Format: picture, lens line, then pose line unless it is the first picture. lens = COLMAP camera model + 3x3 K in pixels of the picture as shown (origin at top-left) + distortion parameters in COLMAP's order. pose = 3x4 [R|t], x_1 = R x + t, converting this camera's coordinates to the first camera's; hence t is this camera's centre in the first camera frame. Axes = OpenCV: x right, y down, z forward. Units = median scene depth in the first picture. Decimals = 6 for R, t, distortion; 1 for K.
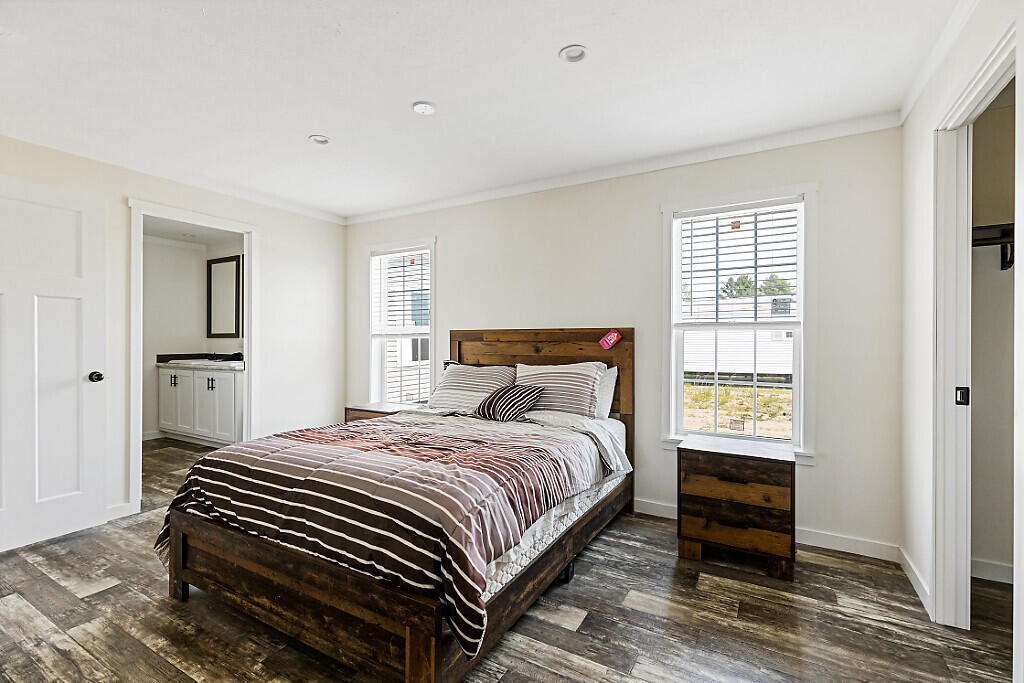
lens RADIAL K [[462.5, 0, 509.8], [0, 462.5, 338.4], [0, 0, 1]] dist [0.003869, -0.000059]
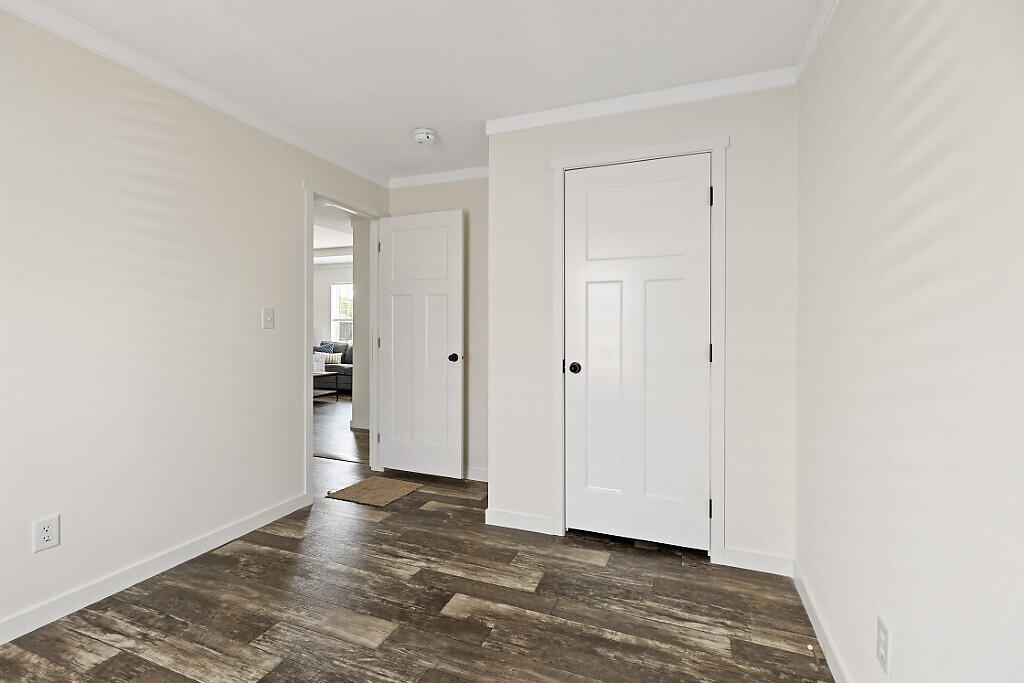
lens RADIAL K [[462.5, 0, 510.8], [0, 462.5, 335.3], [0, 0, 1]] dist [0.003869, -0.000059]
pose [[-0.988339, -0.005898, -0.152153, 1.314622], [-0.007427, 0.999927, 0.009486, 0.014078], [0.152086, 0.010505, -0.988311, 1.885131]]
